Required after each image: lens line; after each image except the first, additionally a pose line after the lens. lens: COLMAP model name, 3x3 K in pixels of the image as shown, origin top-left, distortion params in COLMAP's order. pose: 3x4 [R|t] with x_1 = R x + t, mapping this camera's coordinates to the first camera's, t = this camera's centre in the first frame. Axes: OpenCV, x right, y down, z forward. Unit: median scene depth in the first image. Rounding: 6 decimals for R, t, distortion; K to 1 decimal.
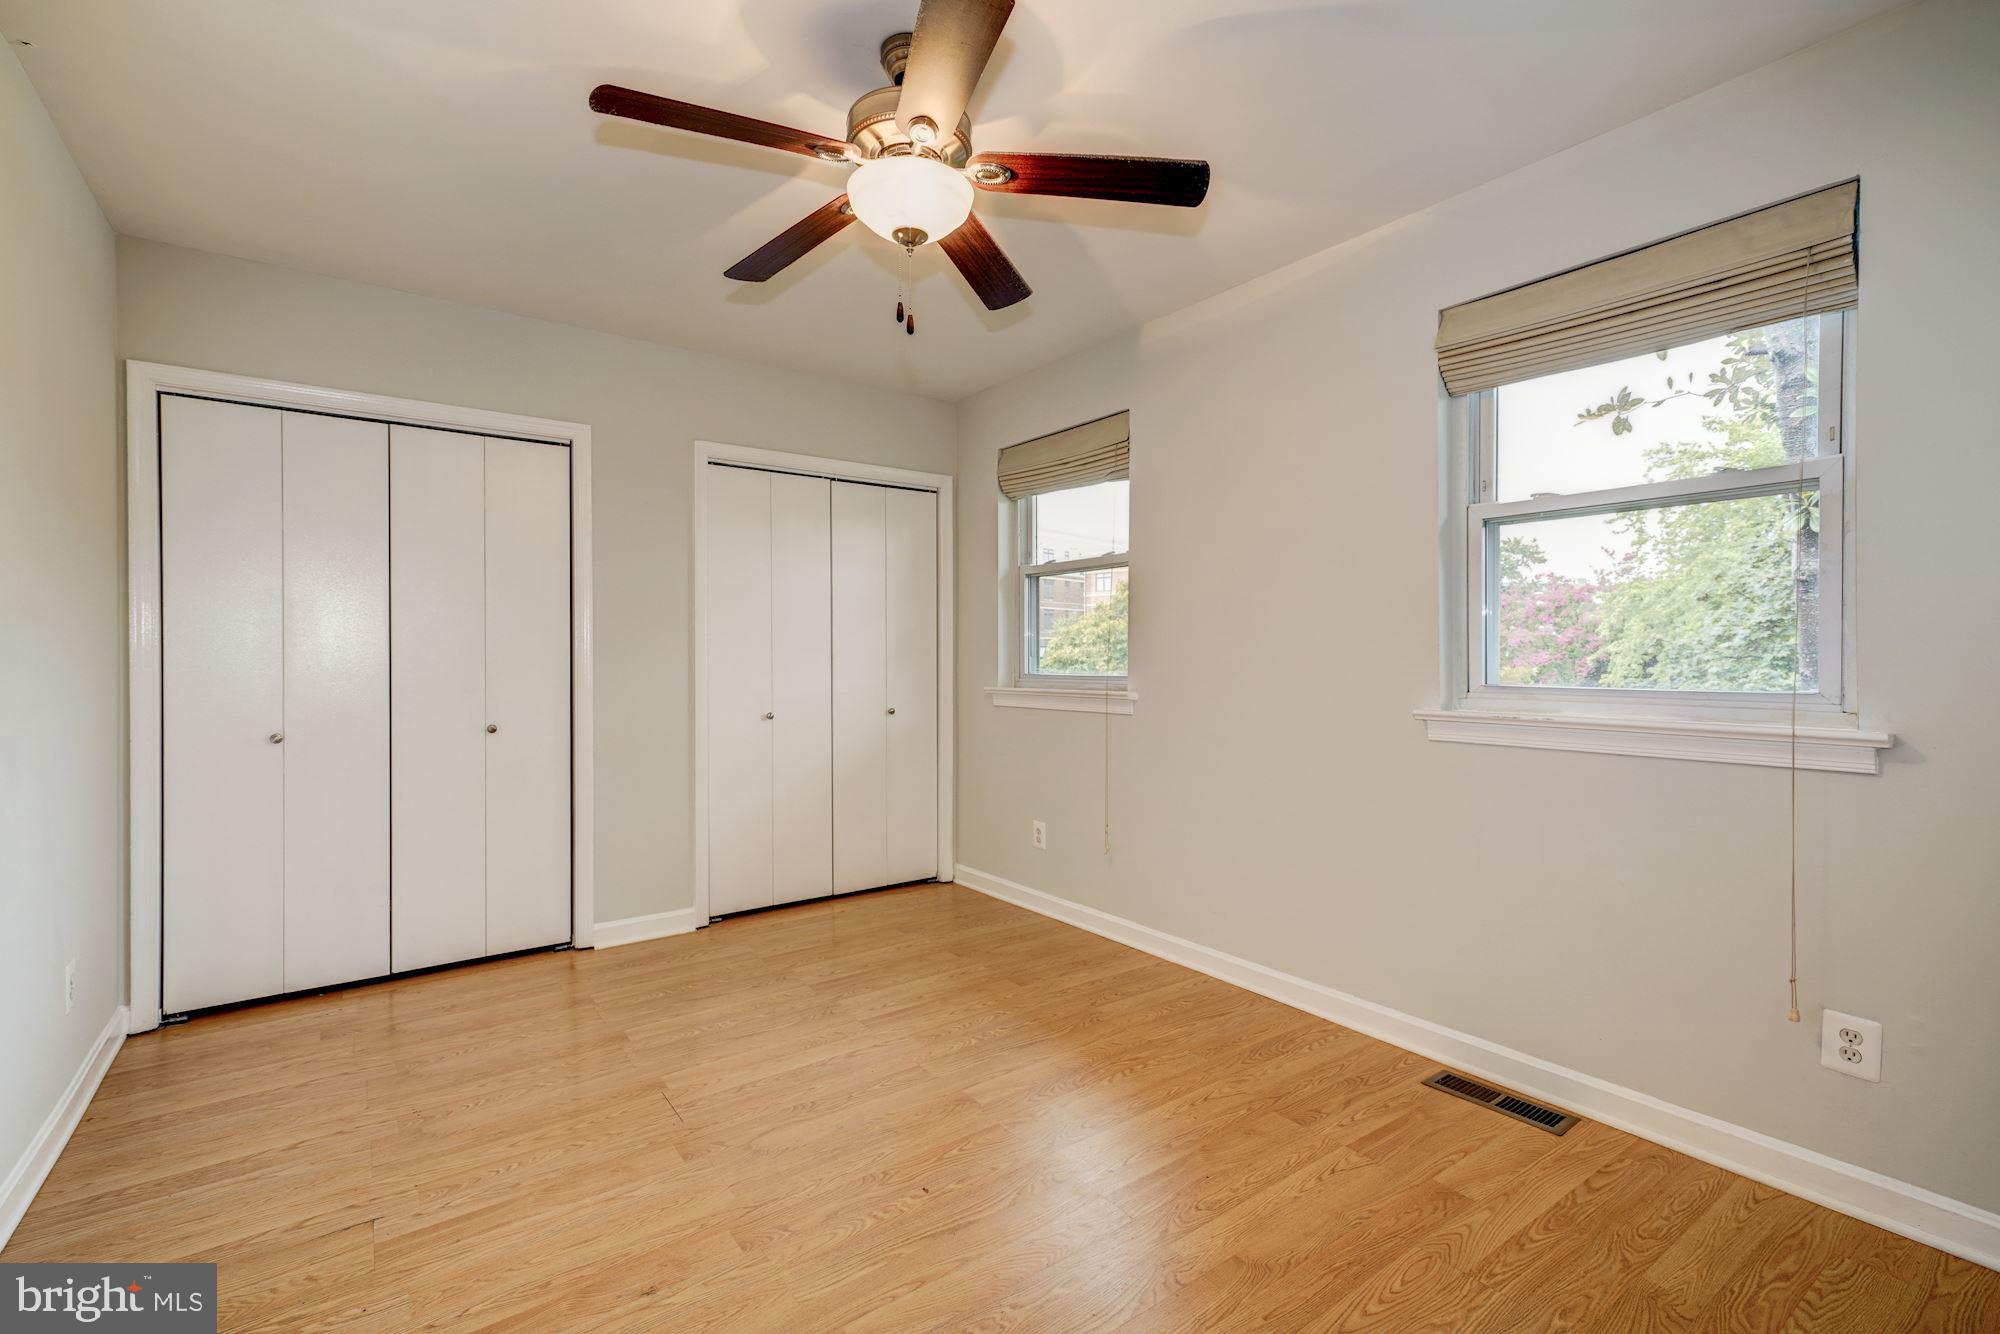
lens RADIAL K [[887.6, 0, 991.2], [0, 887.6, 661.5], [0, 0, 1]] dist [0.007712, 0.001931]
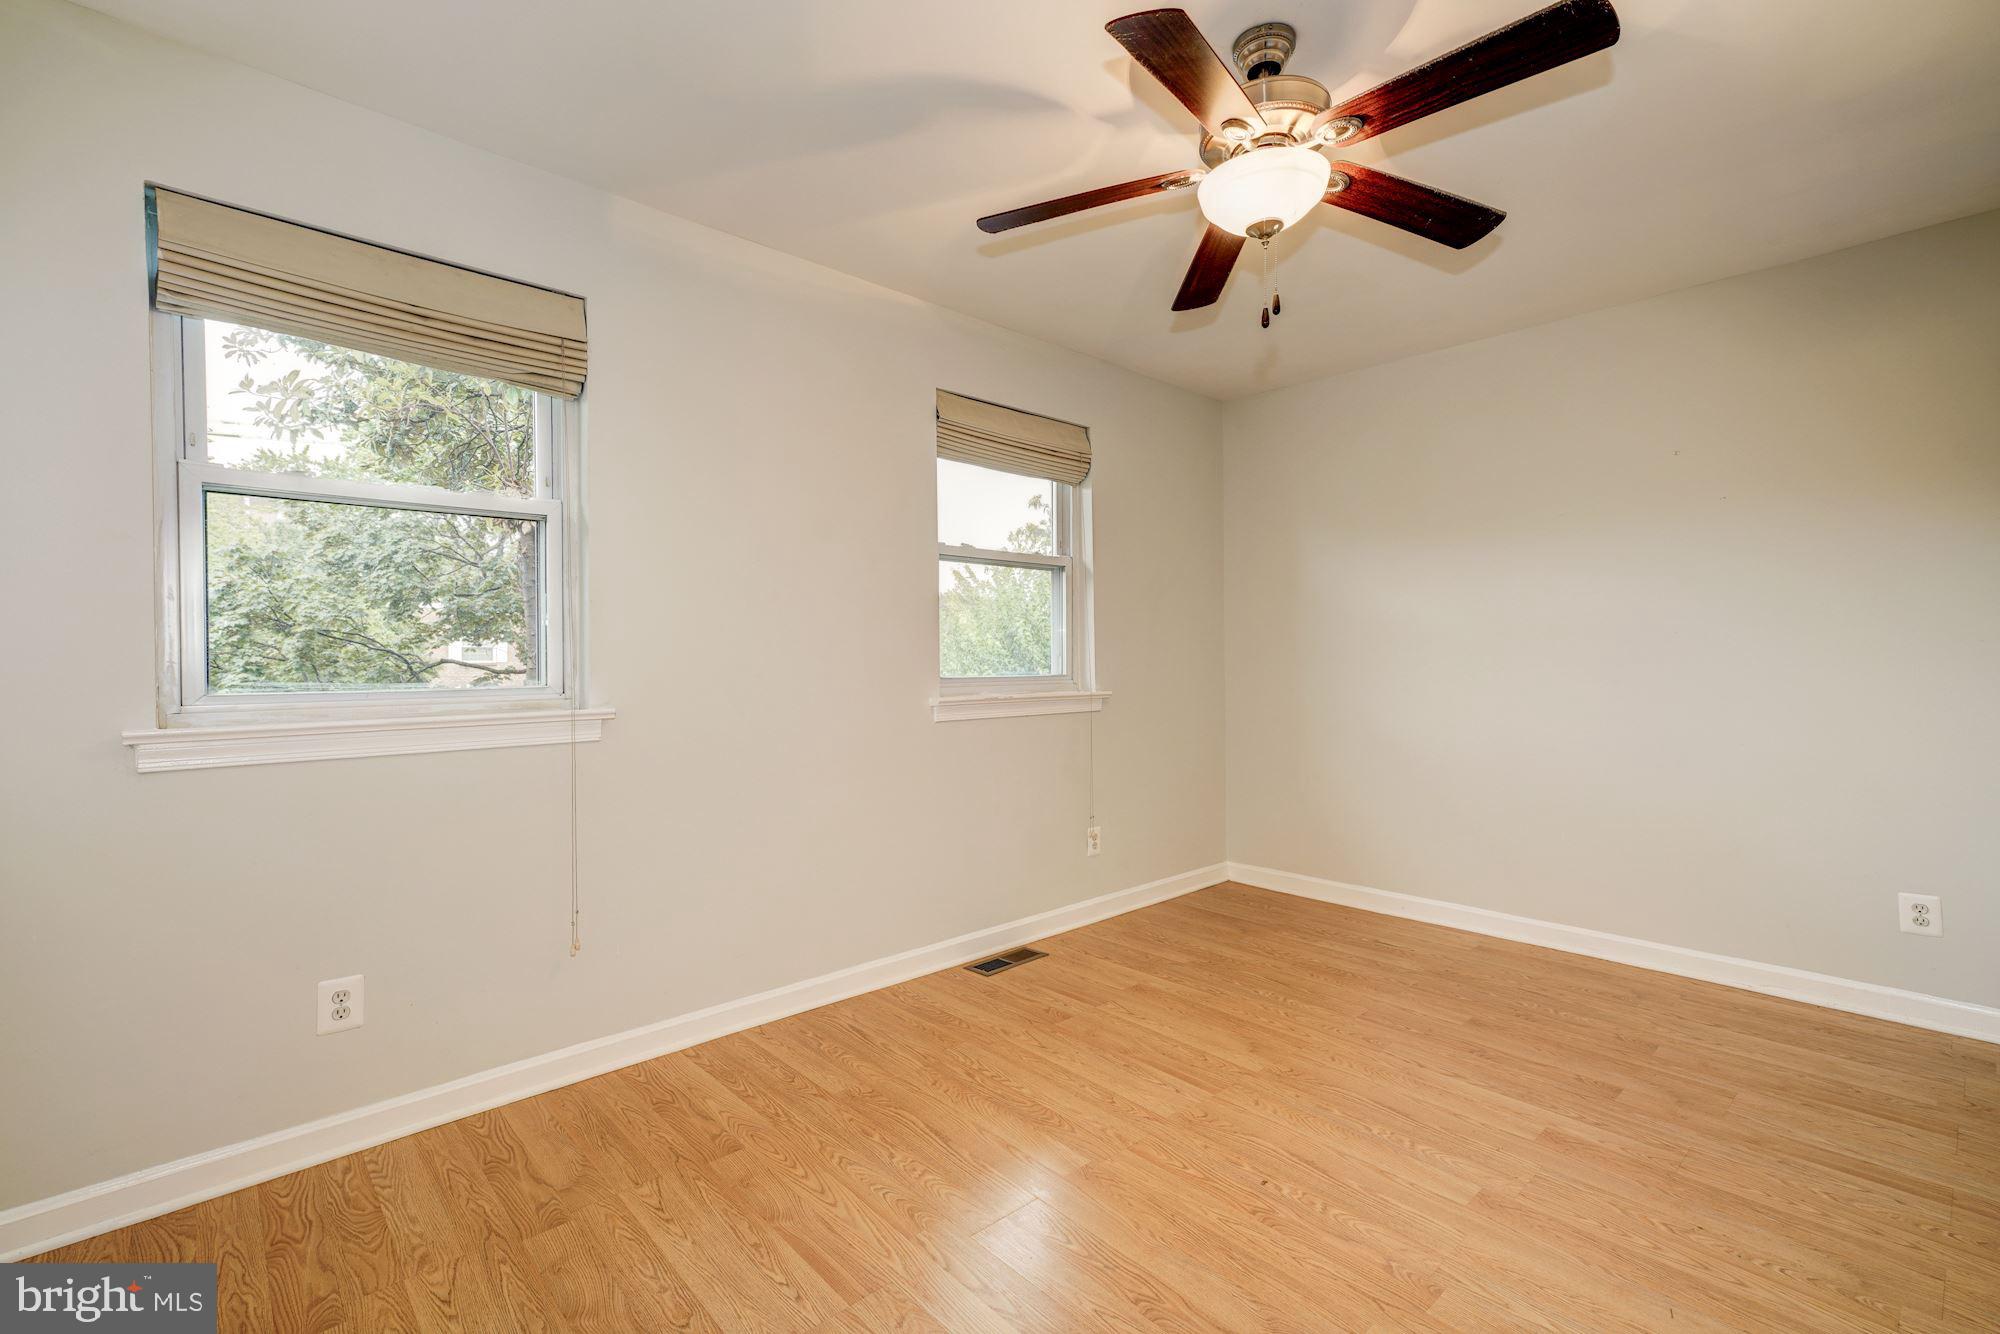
lens RADIAL K [[887.6, 0, 989.6], [0, 887.6, 662.5], [0, 0, 1]] dist [0.007712, 0.001931]
pose [[-0.106742, -0.003863, 0.994279, -0.777470], [0.010225, 0.999935, 0.004983, -0.001995], [-0.994234, 0.010698, -0.106695, 1.054738]]
